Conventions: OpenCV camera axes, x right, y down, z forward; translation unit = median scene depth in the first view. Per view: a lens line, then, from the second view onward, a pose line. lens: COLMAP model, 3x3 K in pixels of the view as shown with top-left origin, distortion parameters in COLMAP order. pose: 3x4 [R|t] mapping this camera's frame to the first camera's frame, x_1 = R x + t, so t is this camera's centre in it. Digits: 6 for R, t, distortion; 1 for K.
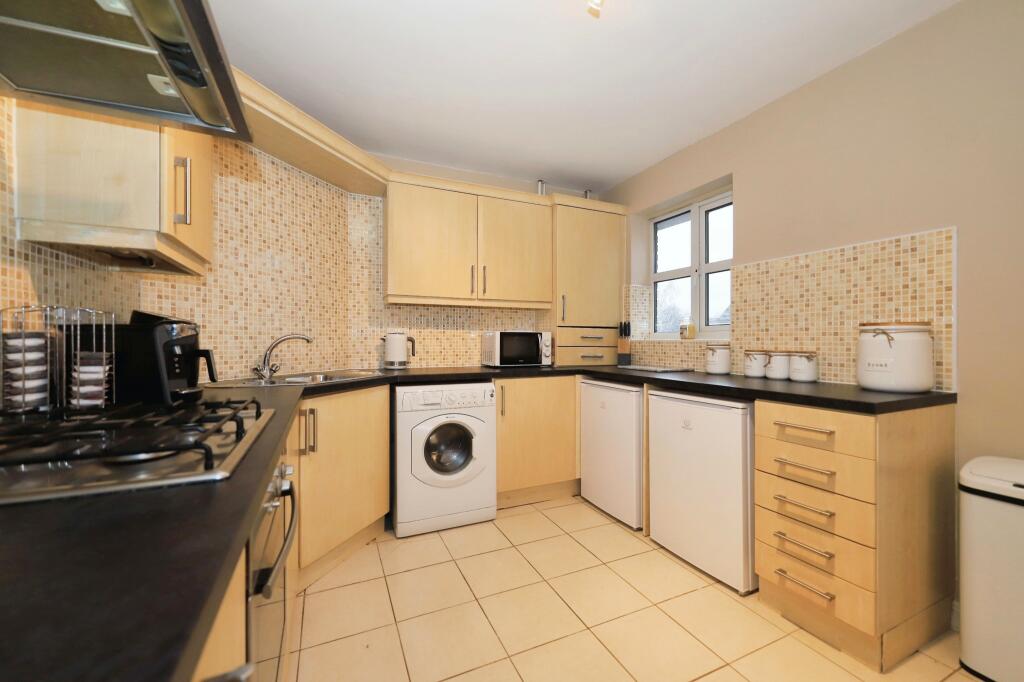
lens RADIAL K [[399.1, 0, 509.9], [0, 399.1, 344.5], [0, 0, 1]] dist [-0.002353, 0.000004]
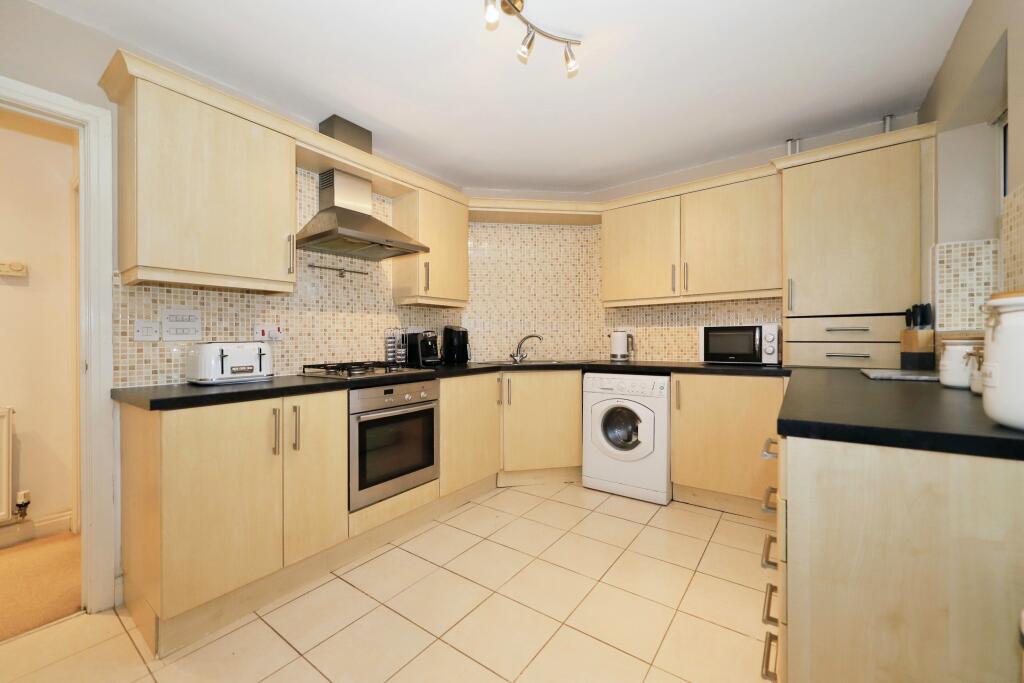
lens RADIAL K [[399.1, 0, 504.6], [0, 399.1, 341.0], [0, 0, 1]] dist [-0.002353, 0.000004]
pose [[0.477820, -0.003855, -0.878449, 0.618653], [0.003653, 0.999990, -0.002402, 0.003392], [0.878450, -0.002061, 0.477829, 0.112136]]
